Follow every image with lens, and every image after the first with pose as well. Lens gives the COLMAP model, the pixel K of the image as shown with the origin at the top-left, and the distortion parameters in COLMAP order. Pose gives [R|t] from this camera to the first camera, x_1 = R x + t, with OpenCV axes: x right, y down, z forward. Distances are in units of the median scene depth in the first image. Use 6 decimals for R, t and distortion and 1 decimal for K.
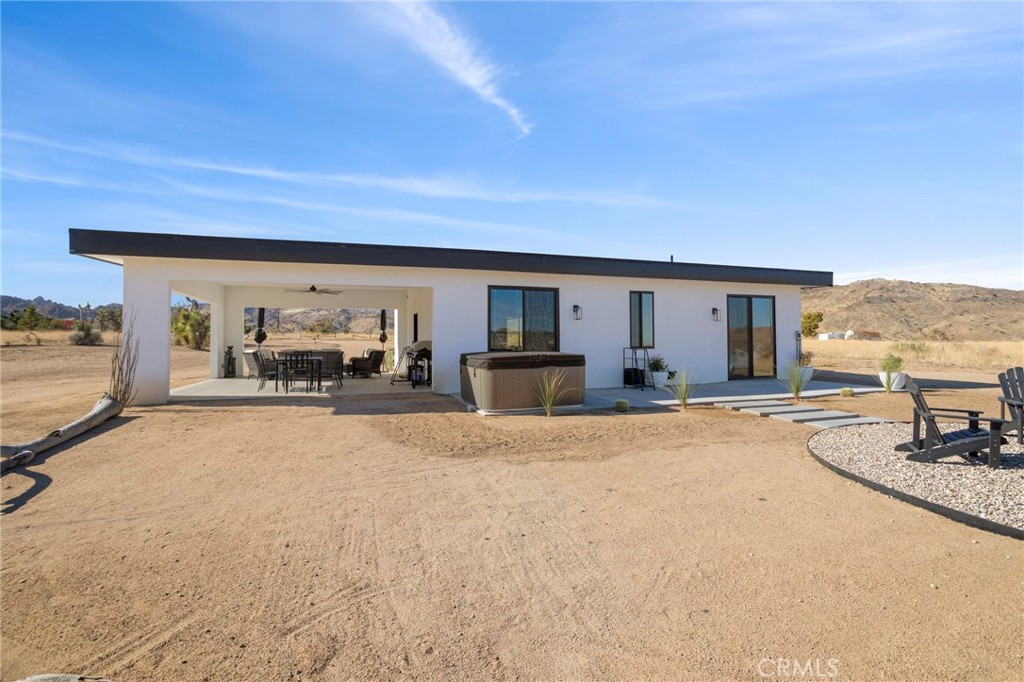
lens RADIAL K [[502.3, 0, 514.6], [0, 502.3, 343.0], [0, 0, 1]] dist [-0.027075, 0.002177]
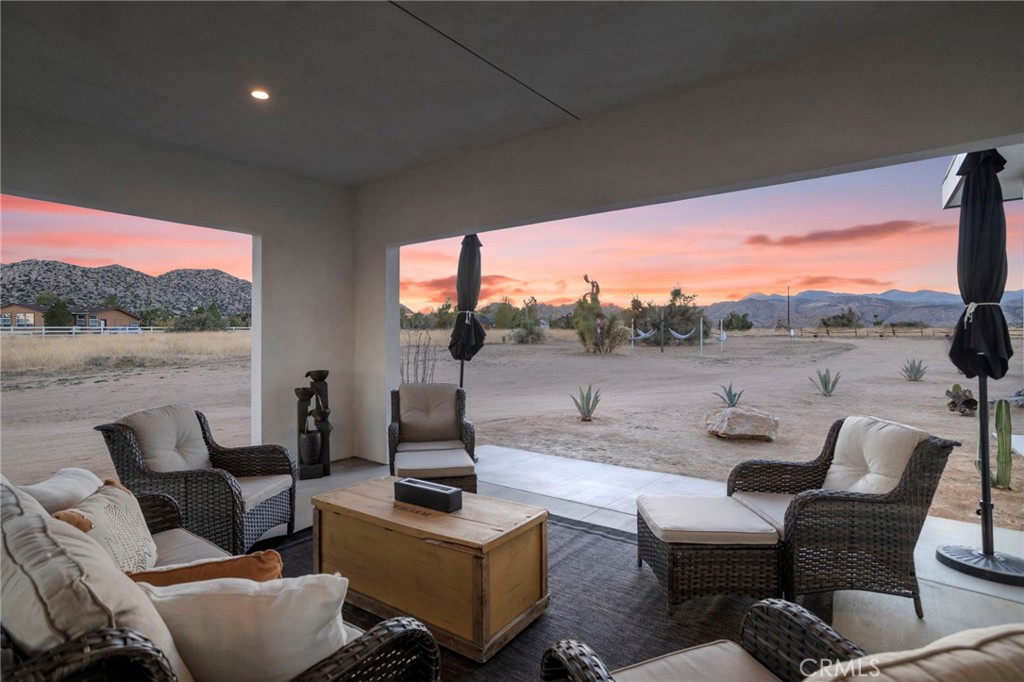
lens RADIAL K [[495.4, 0, 511.3], [0, 495.4, 335.5], [0, 0, 1]] dist [-0.051909, 0.033912]
pose [[0.556778, -0.000913, -0.830661, -0.231749], [-0.004509, 0.999981, -0.004121, -0.013534], [0.830649, 0.006039, 0.556764, 0.838848]]
